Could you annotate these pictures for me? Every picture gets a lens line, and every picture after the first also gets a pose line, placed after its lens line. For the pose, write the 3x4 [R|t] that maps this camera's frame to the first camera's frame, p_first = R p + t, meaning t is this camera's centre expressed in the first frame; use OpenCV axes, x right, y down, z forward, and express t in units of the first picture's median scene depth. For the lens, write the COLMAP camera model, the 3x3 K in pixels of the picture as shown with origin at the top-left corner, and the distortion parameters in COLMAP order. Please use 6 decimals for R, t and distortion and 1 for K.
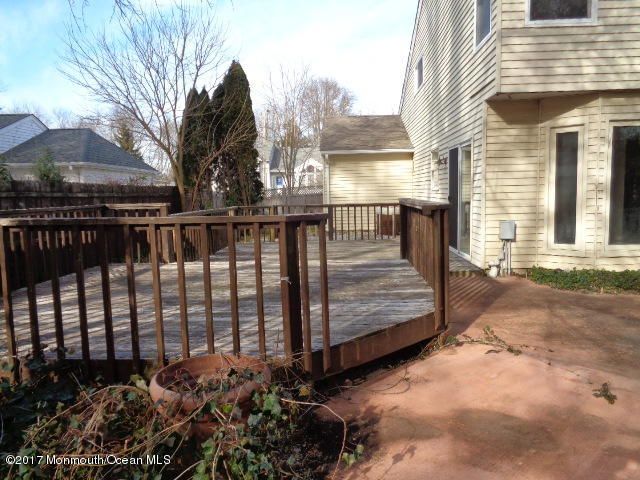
lens RADIAL K [[485.8, 0, 320.0], [0, 485.8, 240.0], [0, 0, 1]] dist [0.012814, 0.005023]
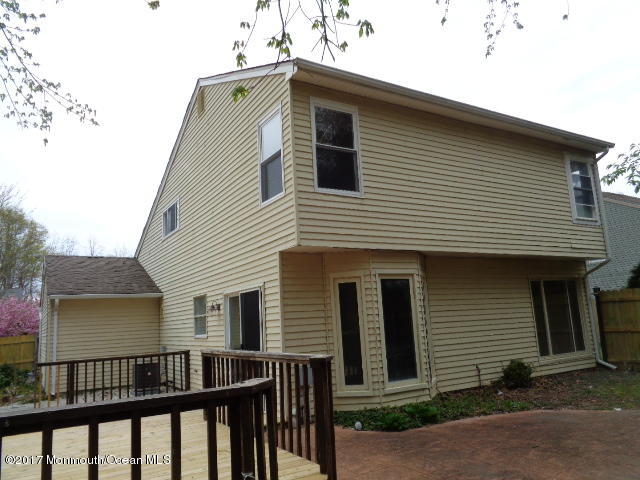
lens RADIAL K [[485.8, 0, 320.0], [0, 485.8, 240.0], [0, 0, 1]] dist [0.012814, 0.005023]
pose [[0.829235, 0.073310, 0.554071, -0.166803], [0.089835, 0.960987, -0.261598, -0.022389], [-0.551633, 0.266702, 0.790298, 0.098660]]
